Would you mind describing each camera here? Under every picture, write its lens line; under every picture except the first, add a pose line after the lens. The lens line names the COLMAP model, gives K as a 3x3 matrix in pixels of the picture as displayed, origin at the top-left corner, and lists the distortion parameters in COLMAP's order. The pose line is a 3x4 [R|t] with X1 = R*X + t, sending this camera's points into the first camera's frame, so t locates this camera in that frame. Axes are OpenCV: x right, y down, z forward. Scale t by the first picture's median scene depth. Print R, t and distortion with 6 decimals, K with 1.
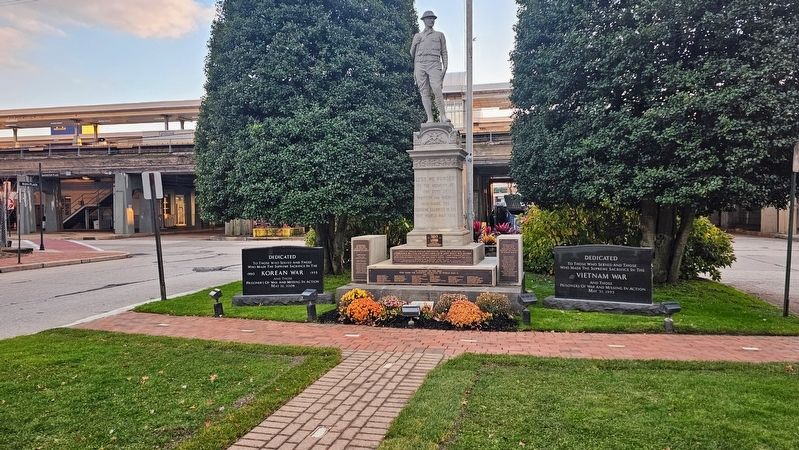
lens RADIAL K [[571.9, 0, 396.0], [0, 571.9, 228.8], [0, 0, 1]] dist [0.098081, -0.102481]
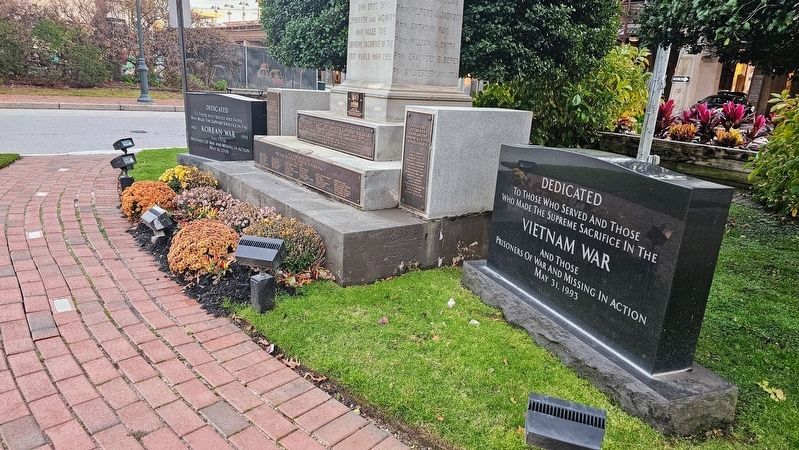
lens RADIAL K [[535.6, 0, 394.1], [0, 535.6, 228.0], [0, 0, 1]] dist [0.081550, -0.076509]
pose [[0.768555, 0.230396, -0.596859, 0.420050], [-0.092223, 0.963060, 0.253003, 0.000997], [0.633102, -0.139402, 0.761413, 0.620017]]
